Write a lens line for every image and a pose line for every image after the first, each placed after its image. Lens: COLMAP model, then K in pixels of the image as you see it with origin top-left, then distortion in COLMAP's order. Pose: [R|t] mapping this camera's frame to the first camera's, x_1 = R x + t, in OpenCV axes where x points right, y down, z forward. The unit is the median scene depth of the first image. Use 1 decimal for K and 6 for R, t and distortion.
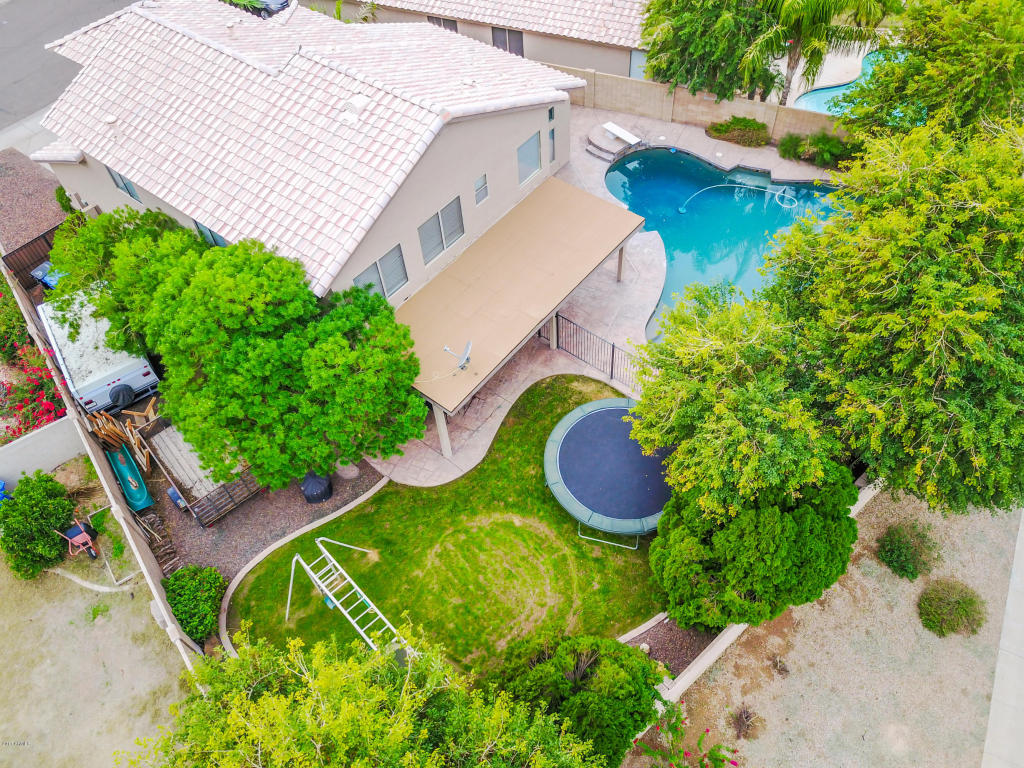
lens RADIAL K [[784.2, 0, 512.0], [0, 784.2, 384.0], [0, 0, 1]] dist [0.006677, -0.002750]
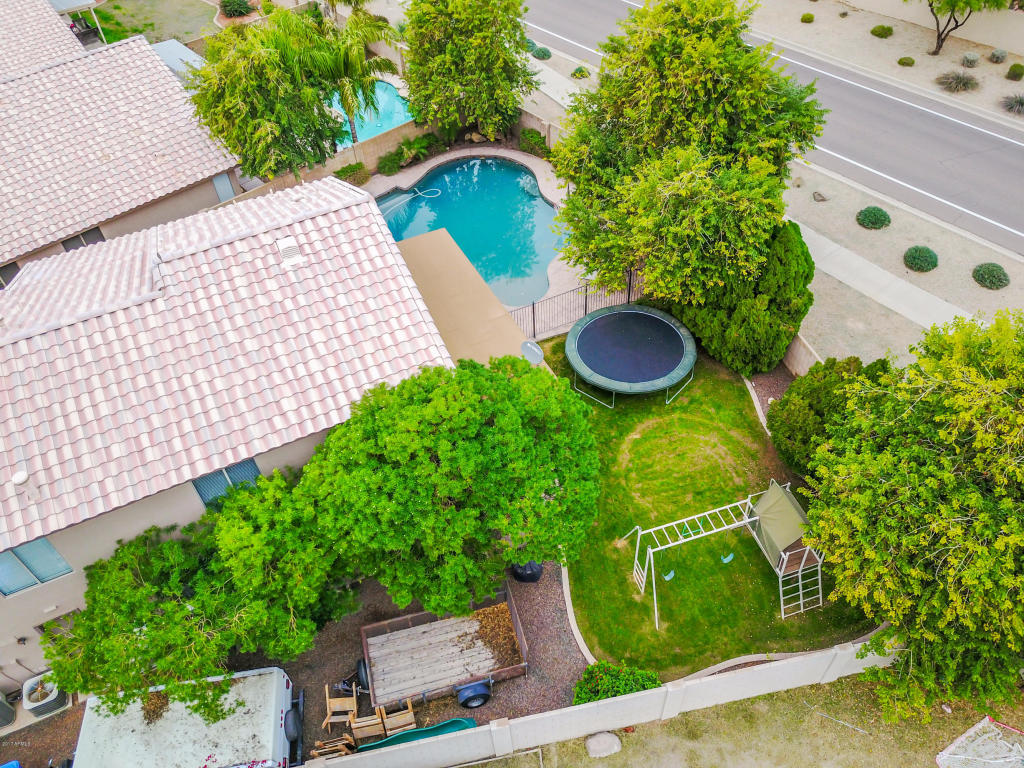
lens RADIAL K [[784.2, 0, 512.0], [0, 784.2, 384.0], [0, 0, 1]] dist [0.006677, -0.002750]
pose [[0.427521, -0.628199, 0.650071, -0.782217], [0.727377, 0.666039, 0.165268, -0.201349], [-0.536794, 0.402191, 0.741684, 0.211393]]
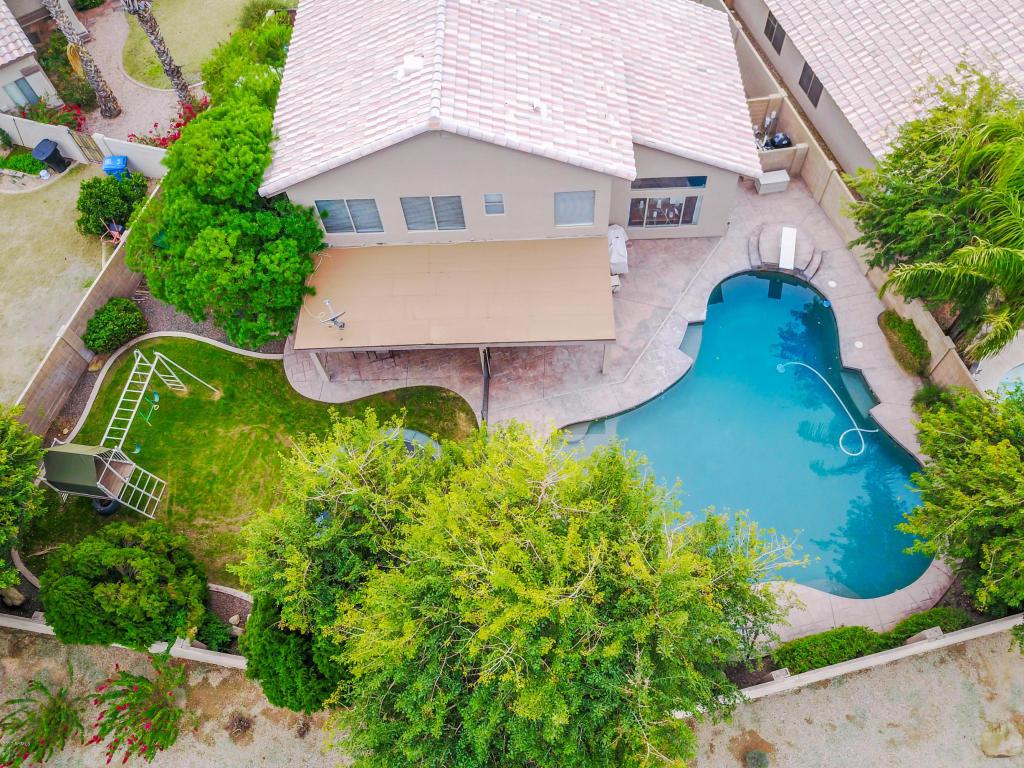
lens RADIAL K [[784.2, 0, 512.0], [0, 784.2, 384.0], [0, 0, 1]] dist [0.006677, -0.002750]
pose [[0.621774, 0.686278, -0.377385, 0.541319], [-0.598279, 0.727153, 0.336618, -0.465239], [0.505430, 0.016481, 0.862710, 0.188417]]
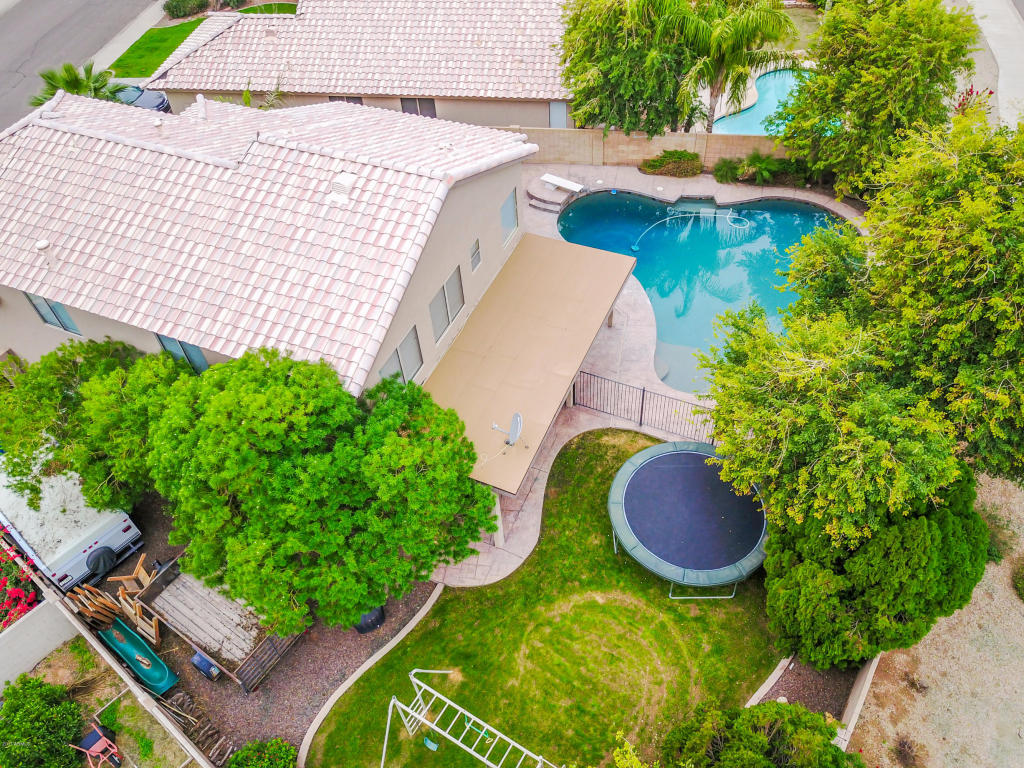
lens RADIAL K [[784.2, 0, 512.0], [0, 784.2, 384.0], [0, 0, 1]] dist [0.006677, -0.002750]
pose [[0.966487, -0.188876, 0.173866, -0.205261], [0.202869, 0.976951, -0.066416, -0.028265], [-0.157314, 0.099463, 0.982527, 0.095756]]
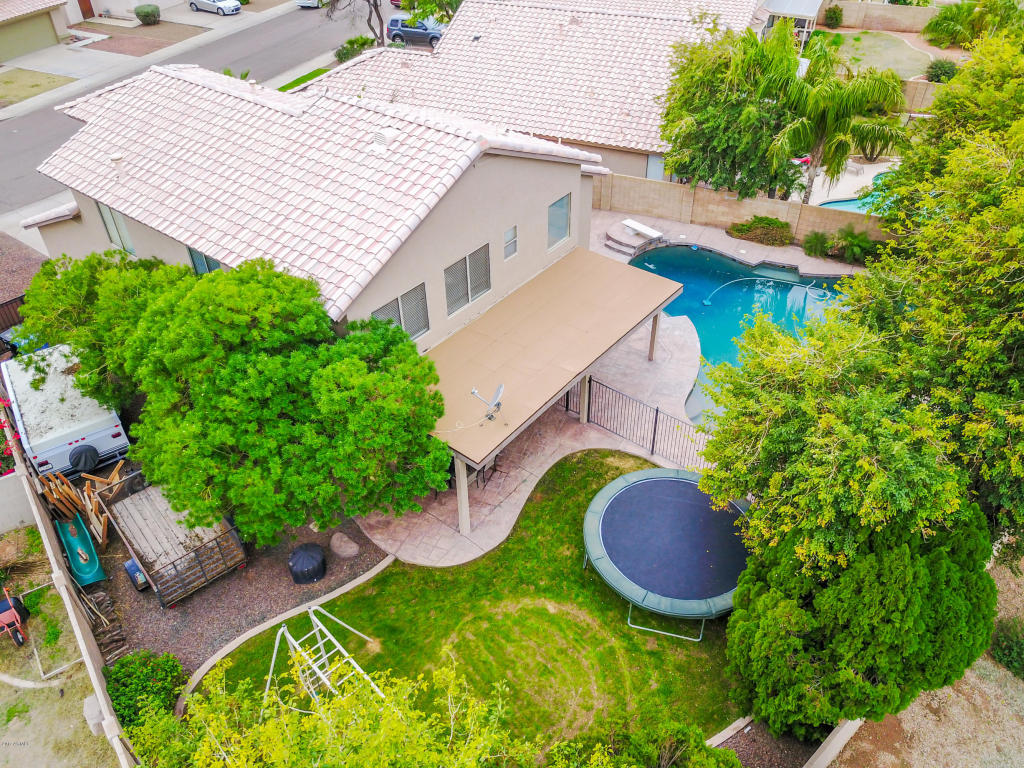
lens RADIAL K [[784.2, 0, 512.0], [0, 784.2, 384.0], [0, 0, 1]] dist [0.006677, -0.002750]
pose [[0.999210, 0.026920, 0.029236, -0.065609], [-0.019486, 0.973005, -0.229961, 0.138899], [-0.034638, 0.229209, 0.972761, 0.150183]]
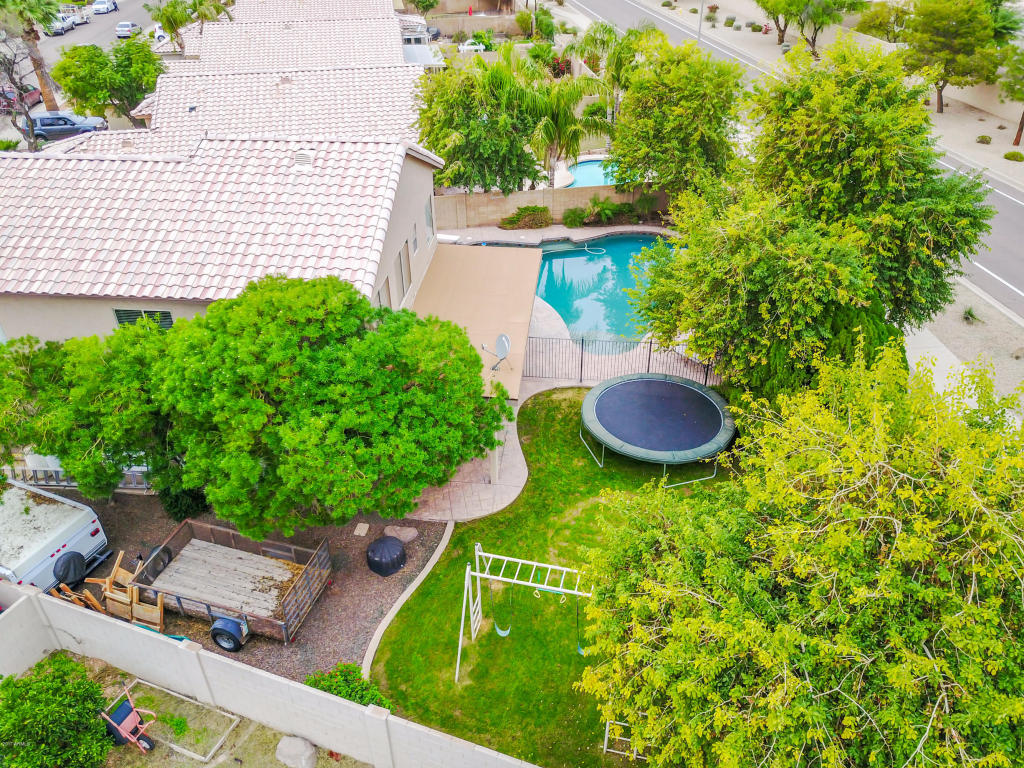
lens RADIAL K [[783.6, 0, 510.3], [0, 783.6, 385.0], [0, 0, 1]] dist [0.041924, -0.061447]
pose [[0.838618, -0.260738, 0.478263, -0.517915], [0.406900, 0.883579, -0.231778, 0.229338], [-0.362150, 0.388978, 0.847079, 0.170143]]
